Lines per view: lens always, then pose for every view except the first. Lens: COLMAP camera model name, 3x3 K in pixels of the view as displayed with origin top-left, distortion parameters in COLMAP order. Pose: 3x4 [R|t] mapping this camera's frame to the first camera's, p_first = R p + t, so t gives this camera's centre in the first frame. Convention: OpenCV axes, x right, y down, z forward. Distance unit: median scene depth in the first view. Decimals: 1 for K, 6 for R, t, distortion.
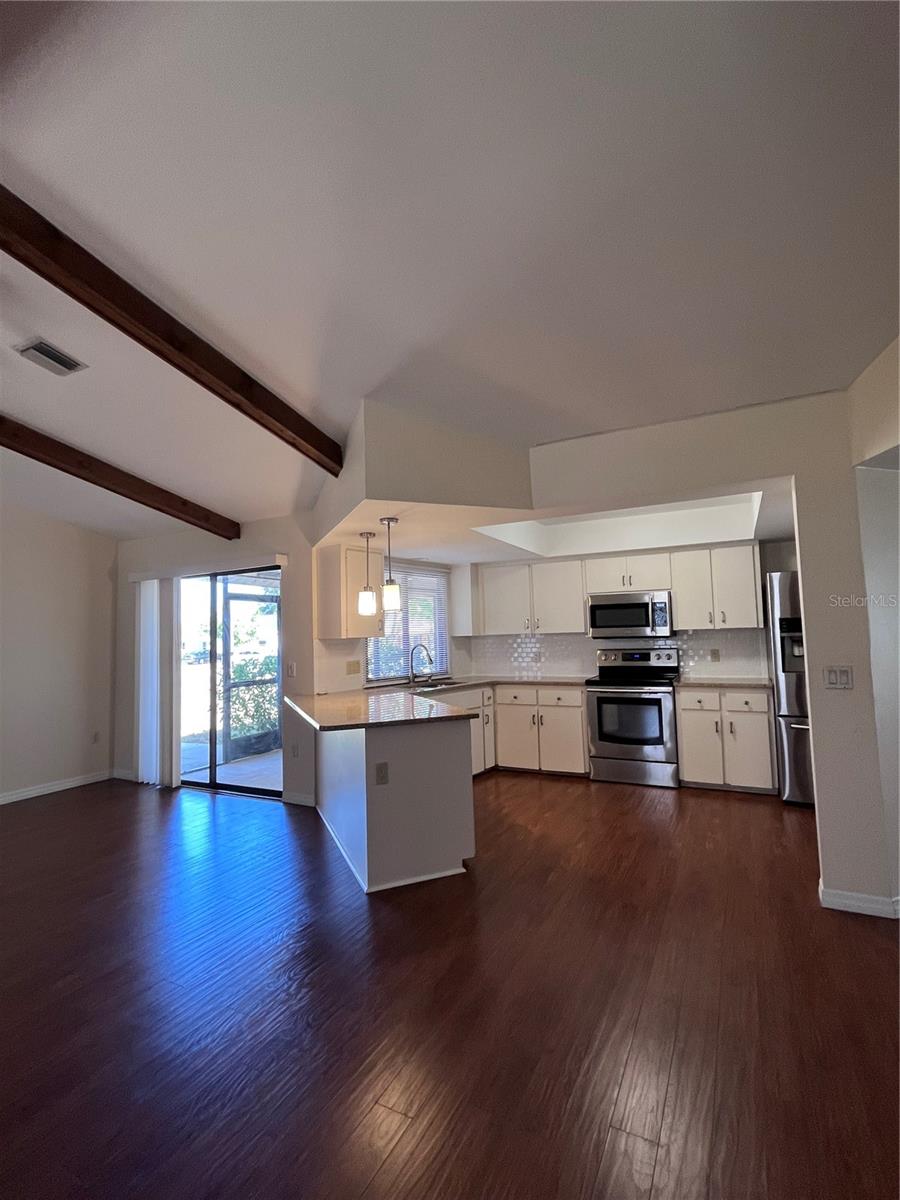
lens RADIAL K [[555.1, 0, 451.7], [0, 555.1, 594.8], [0, 0, 1]] dist [-0.001565, -0.000038]
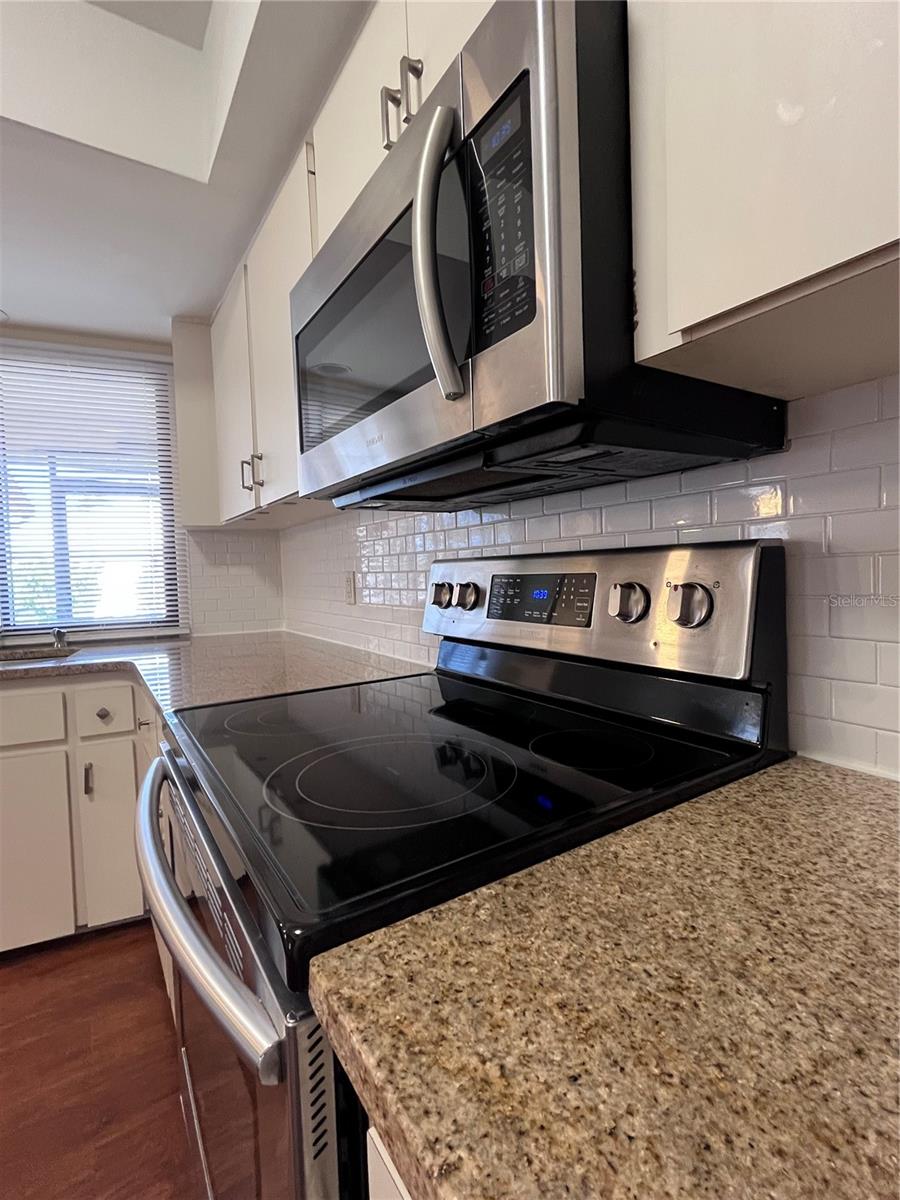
lens RADIAL K [[555.1, 0, 456.6], [0, 555.1, 592.3], [0, 0, 1]] dist [-0.001565, -0.000038]
pose [[0.878635, 0.021808, -0.476996, 0.404180], [0.040048, 0.992071, 0.119126, 0.089497], [0.475812, -0.123771, 0.870795, 0.850249]]
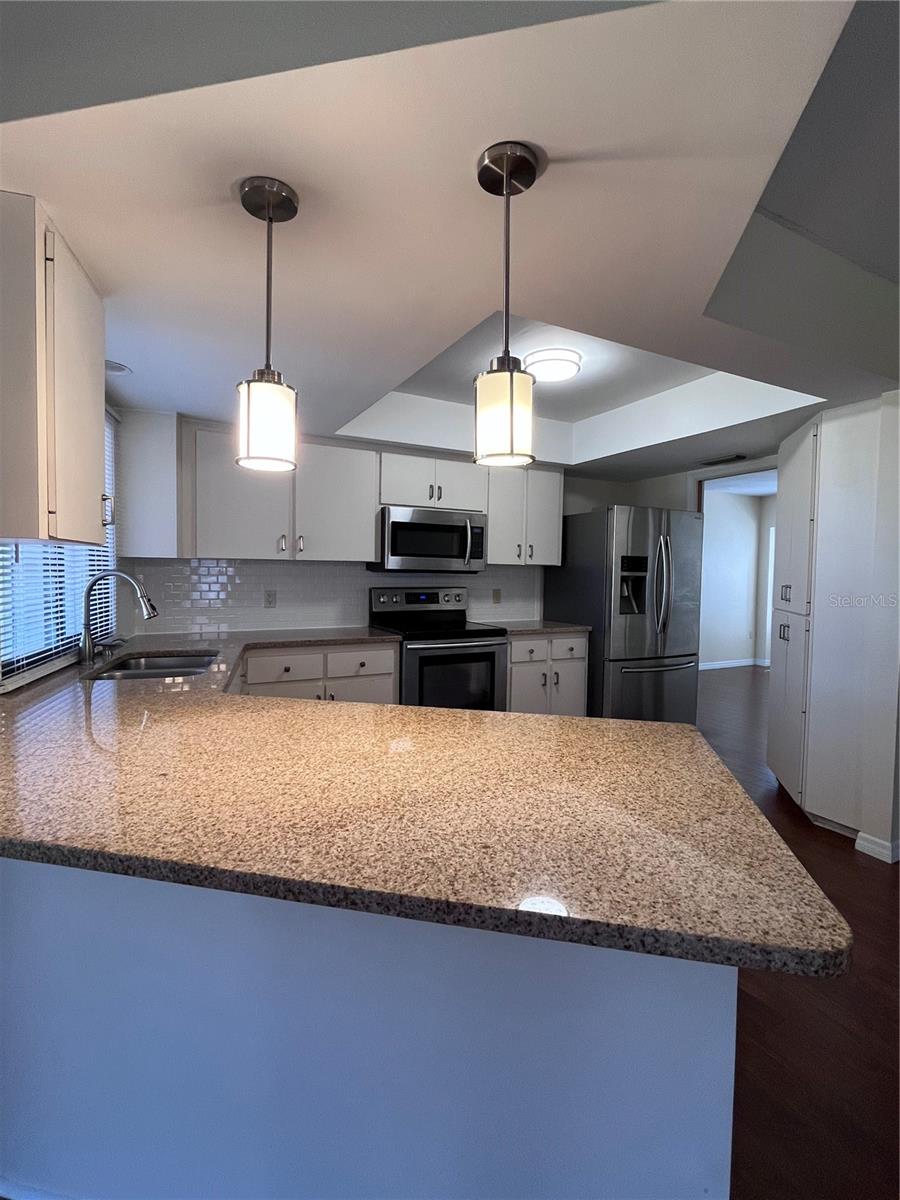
lens RADIAL K [[555.1, 0, 448.6], [0, 555.1, 596.2], [0, 0, 1]] dist [-0.001565, -0.000038]
pose [[0.576270, -0.000937, 0.817259, -0.260237], [-0.088538, 0.994042, 0.063570, 0.060427], [-0.812449, -0.108992, 0.572754, 0.559200]]
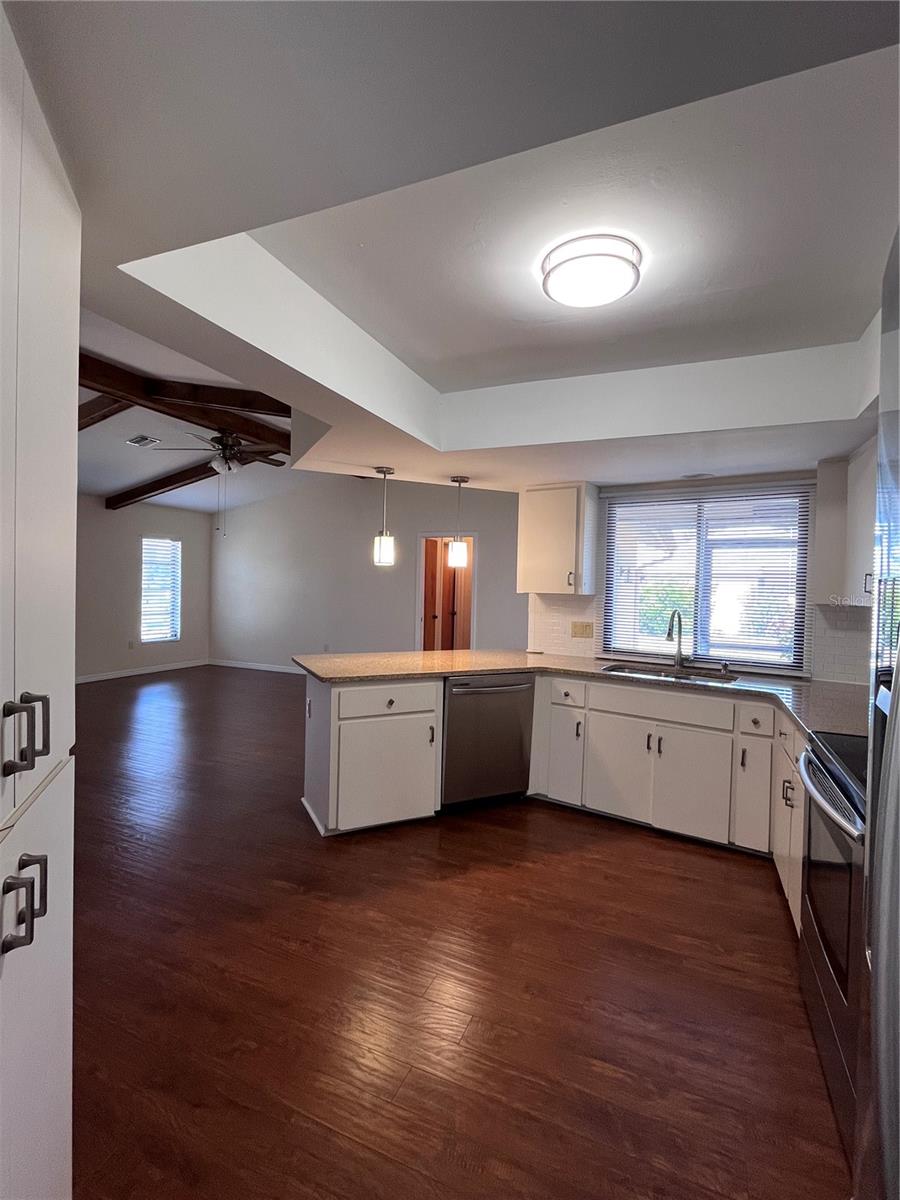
lens RADIAL K [[555.1, 0, 455.3], [0, 555.1, 594.4], [0, 0, 1]] dist [-0.001565, -0.000038]
pose [[0.075114, 0.046717, -0.996080, 0.580138], [0.045914, 0.997681, 0.050254, 0.026346], [0.996117, -0.049509, 0.072795, 0.701275]]
